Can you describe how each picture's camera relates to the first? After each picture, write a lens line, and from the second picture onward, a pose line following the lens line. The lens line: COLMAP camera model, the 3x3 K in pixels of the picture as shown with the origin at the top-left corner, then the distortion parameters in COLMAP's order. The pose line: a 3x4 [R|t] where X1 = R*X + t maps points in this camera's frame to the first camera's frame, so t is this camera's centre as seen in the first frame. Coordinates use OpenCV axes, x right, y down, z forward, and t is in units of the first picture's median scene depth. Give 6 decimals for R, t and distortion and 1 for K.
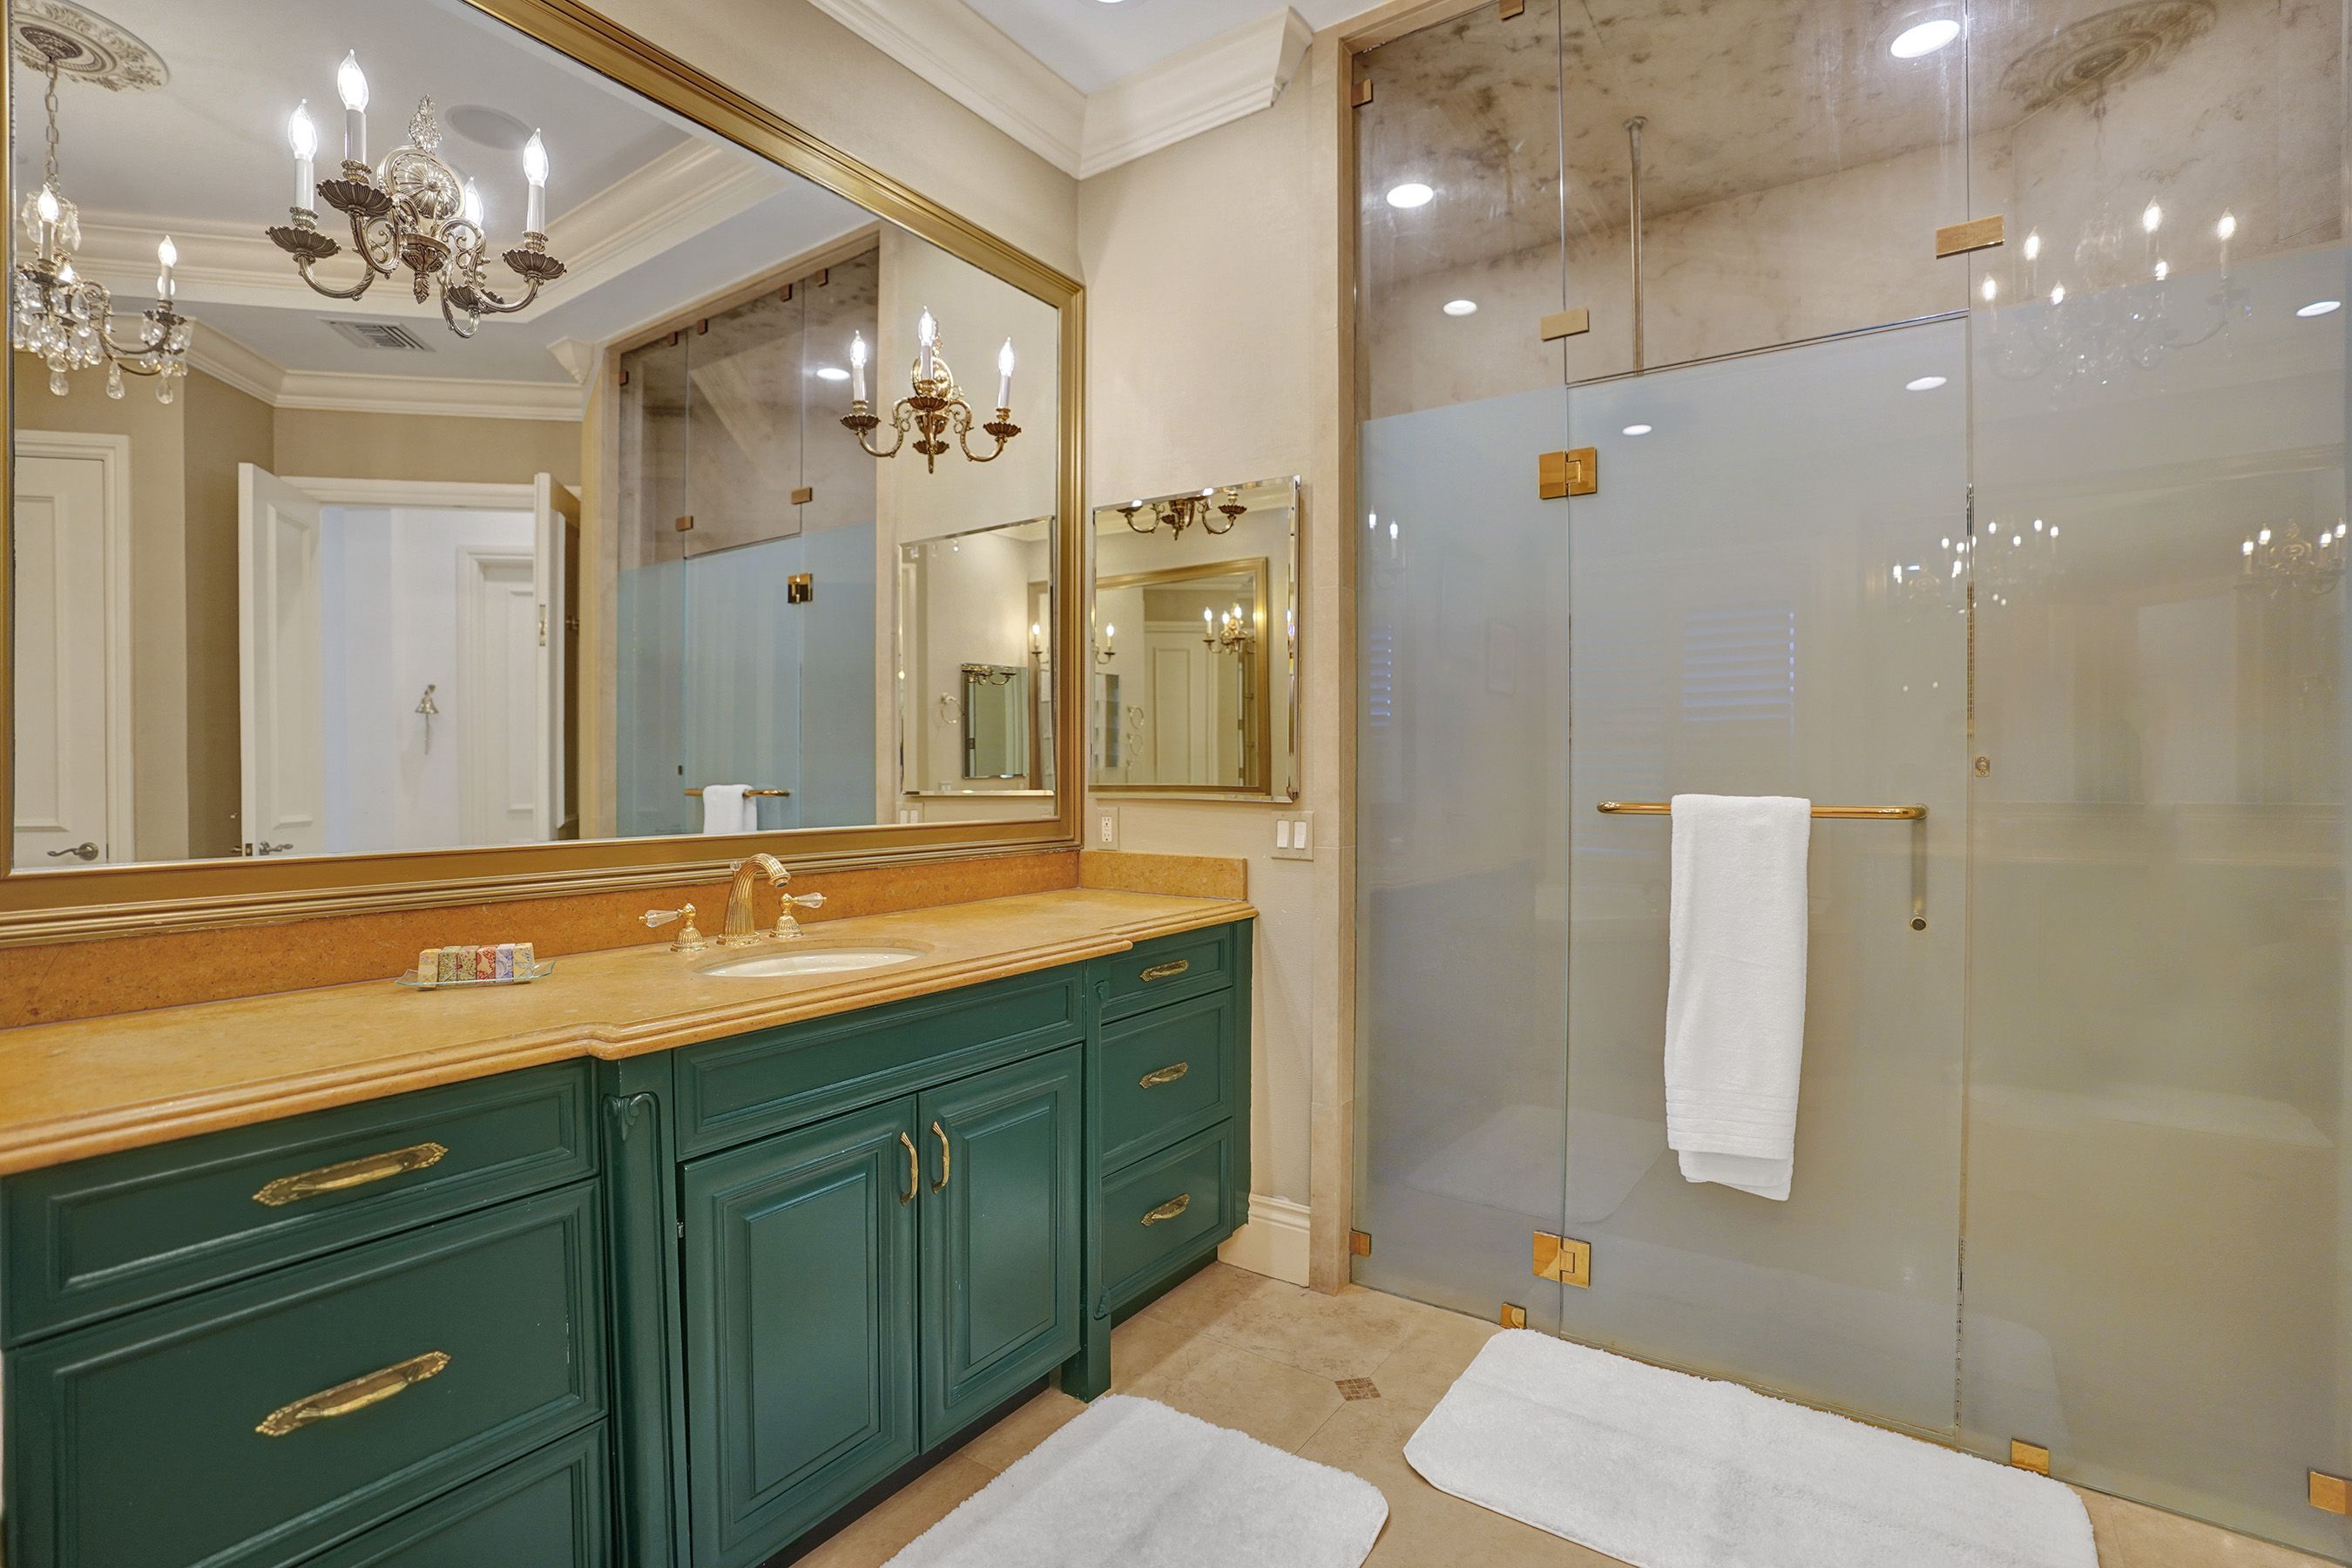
lens RADIAL K [[1105.6, 0, 1173.6], [0, 1105.6, 788.6], [0, 0, 1]] dist [-0.039380, 0.007160]
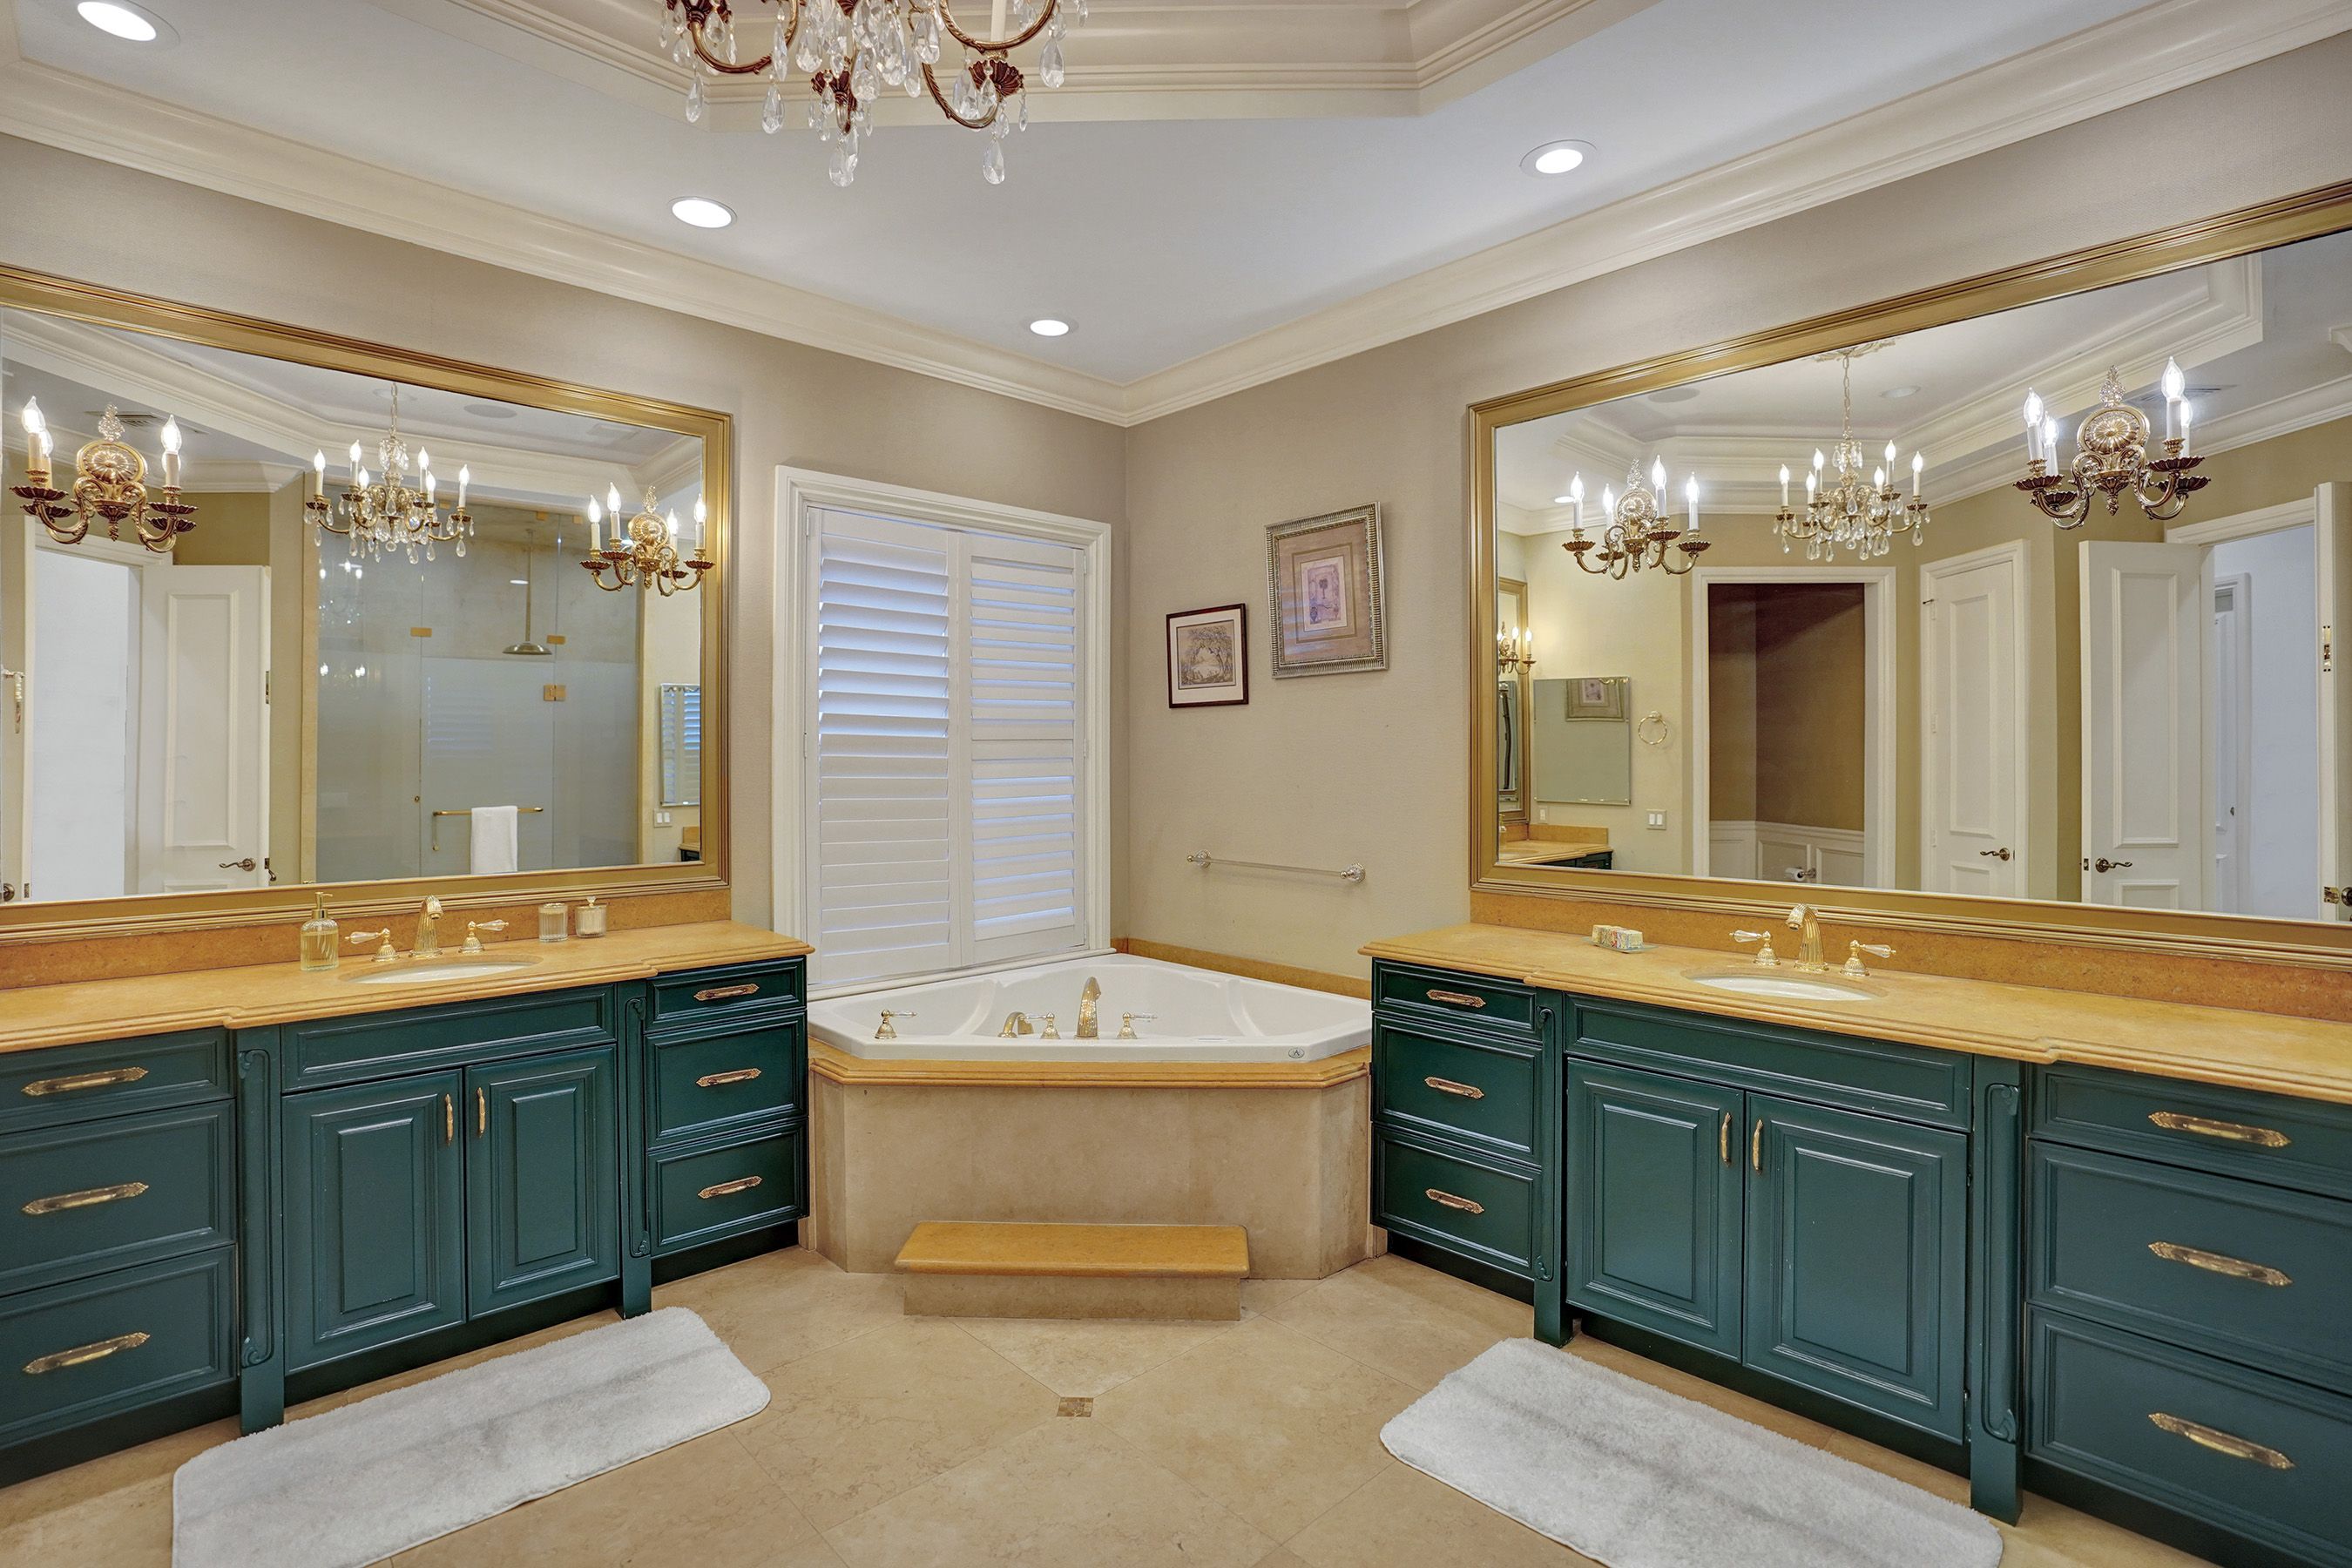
lens RADIAL K [[1105.6, 0, 1174.9], [0, 1105.6, 764.2], [0, 0, 1]] dist [-0.039380, 0.007160]
pose [[-0.197683, 0.007989, -0.980233, 0.995619], [-0.011372, 0.999881, 0.010443, -0.106903], [0.980200, 0.013212, -0.197568, 0.477909]]
